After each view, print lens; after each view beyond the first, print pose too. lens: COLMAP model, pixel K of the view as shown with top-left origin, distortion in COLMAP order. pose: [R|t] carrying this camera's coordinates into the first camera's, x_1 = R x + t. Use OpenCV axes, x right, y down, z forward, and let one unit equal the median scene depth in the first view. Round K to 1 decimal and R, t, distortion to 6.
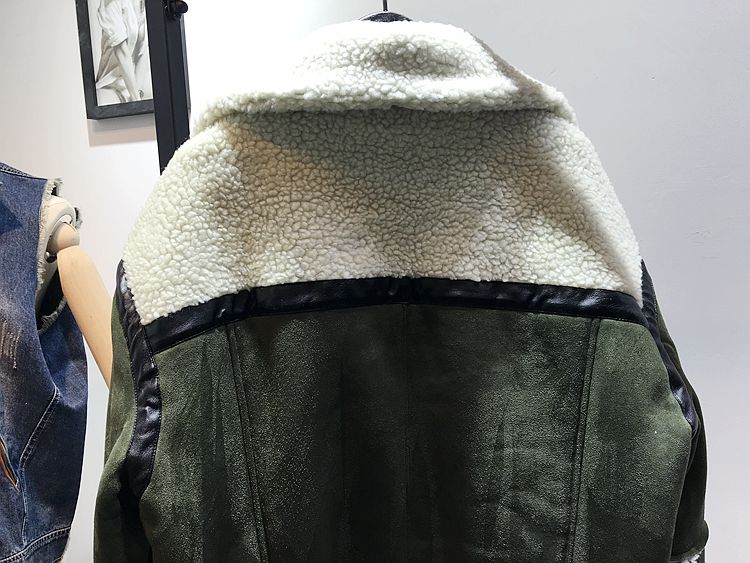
lens RADIAL K [[644.8, 0, 372.7], [0, 644.8, 277.6], [0, 0, 1]] dist [0.127722, -0.224974]
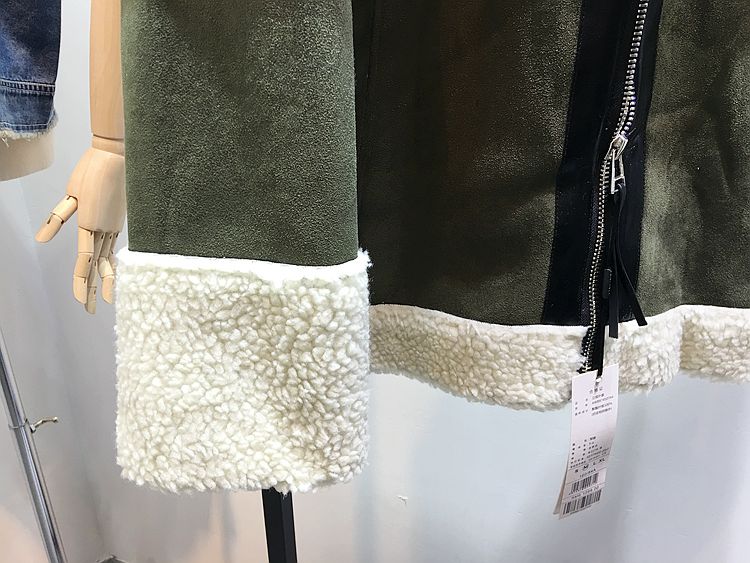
lens RADIAL K [[635.8, 0, 375.0], [0, 635.8, 281.5], [0, 0, 1]] dist [0.125615, -0.208693]
pose [[0.999519, 0.023042, 0.020752, -0.133001], [-0.028322, 0.950861, 0.308321, 0.545934], [-0.012628, -0.308760, 0.951056, 0.279989]]
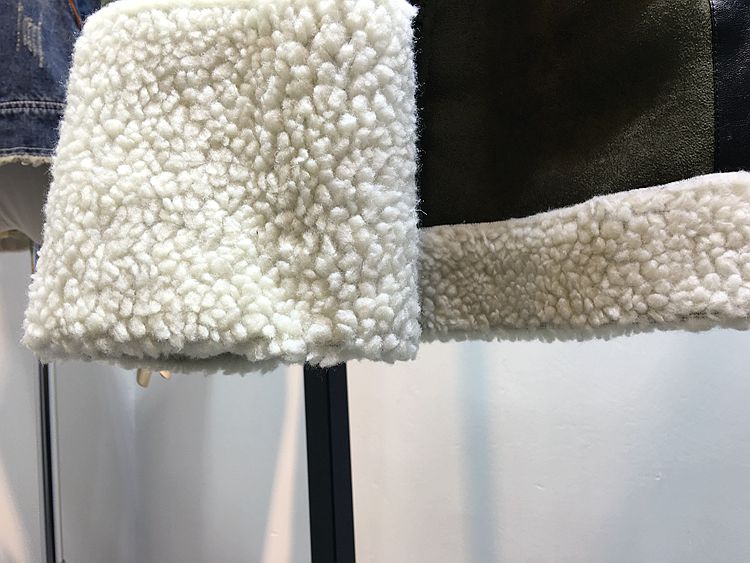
lens RADIAL K [[644.8, 0, 372.7], [0, 644.8, 277.6], [0, 0, 1]] dist [0.127722, -0.224974]
pose [[0.978608, -0.004721, -0.205679, -0.065691], [-0.018010, 0.993933, -0.108503, 0.942720], [0.204943, 0.109886, 0.972586, 0.478811]]
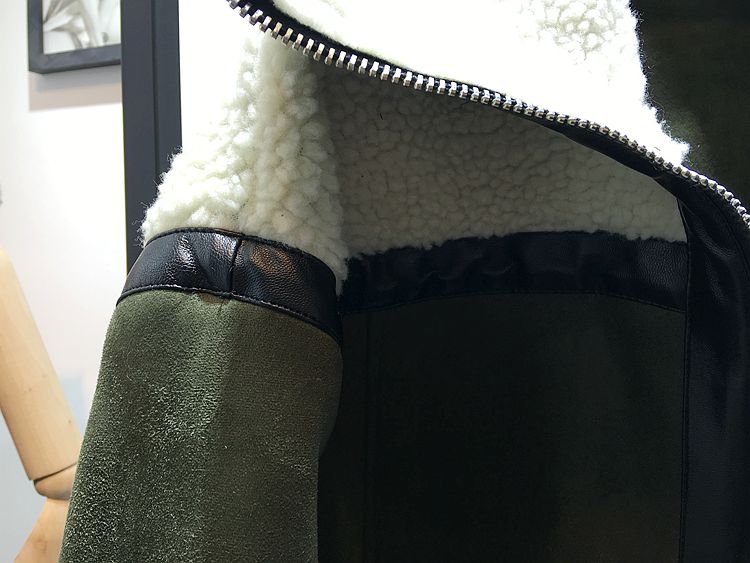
lens RADIAL K [[644.8, 0, 372.7], [0, 644.8, 277.6], [0, 0, 1]] dist [0.127722, -0.224974]
pose [[0.997983, 0.035931, 0.052330, -0.168077], [-0.032930, 0.997824, -0.057123, 0.023362], [-0.054268, 0.055284, 0.996995, 0.530681]]
